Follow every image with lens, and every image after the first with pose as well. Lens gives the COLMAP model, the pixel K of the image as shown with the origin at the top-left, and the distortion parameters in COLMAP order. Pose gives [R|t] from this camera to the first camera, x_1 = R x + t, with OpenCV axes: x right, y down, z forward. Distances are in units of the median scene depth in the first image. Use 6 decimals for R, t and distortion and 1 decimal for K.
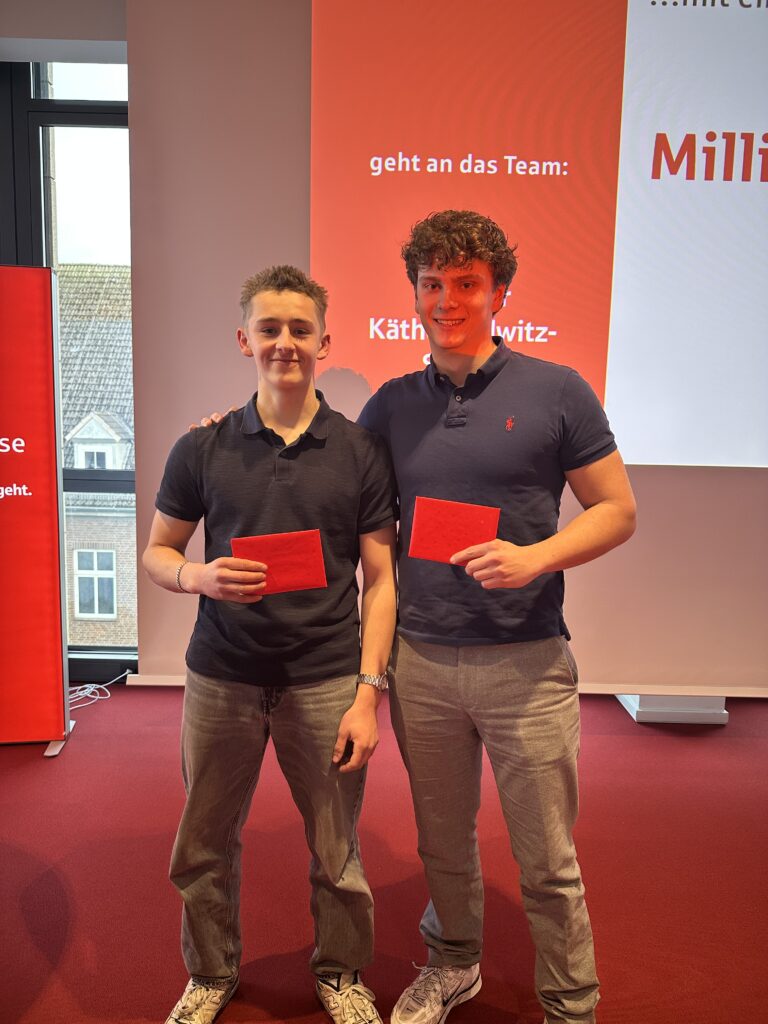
lens RADIAL K [[732.8, 0, 403.7], [0, 732.8, 512.1], [0, 0, 1]] dist [-0.008727, -0.004609]
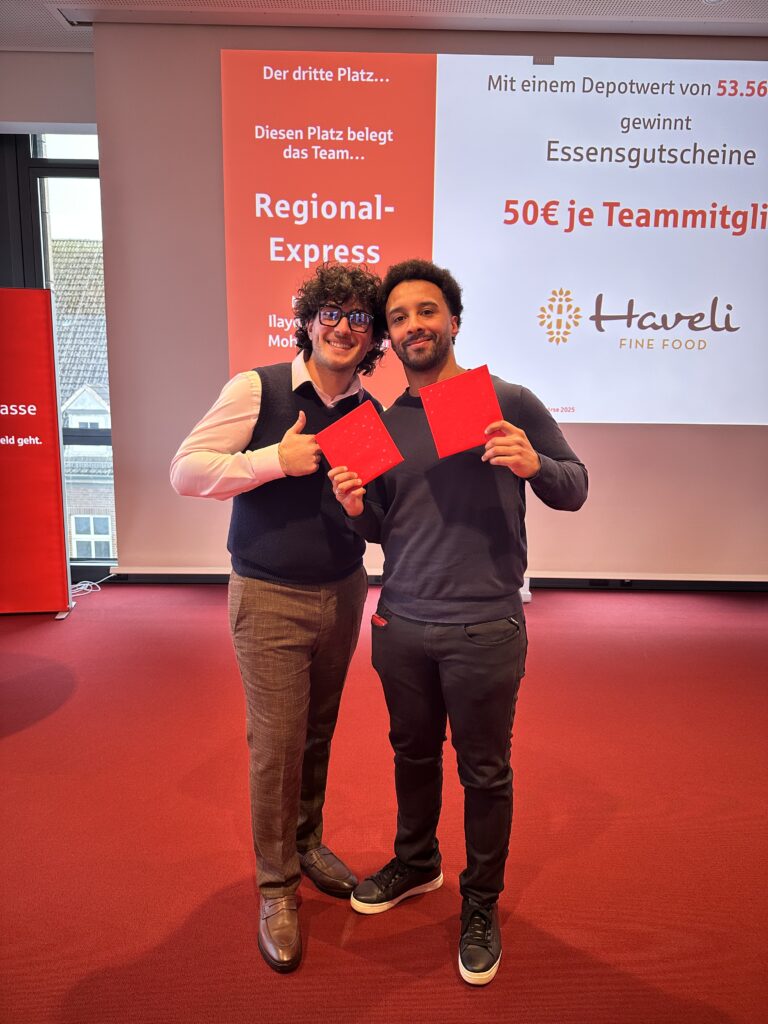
lens RADIAL K [[732.8, 0, 403.7], [0, 732.8, 512.1], [0, 0, 1]] dist [-0.008727, -0.004609]
pose [[0.999929, -0.011344, 0.003536, 0.198894], [0.011186, 0.999053, 0.042054, 0.056302], [-0.004010, -0.042011, 0.999109, -0.447318]]
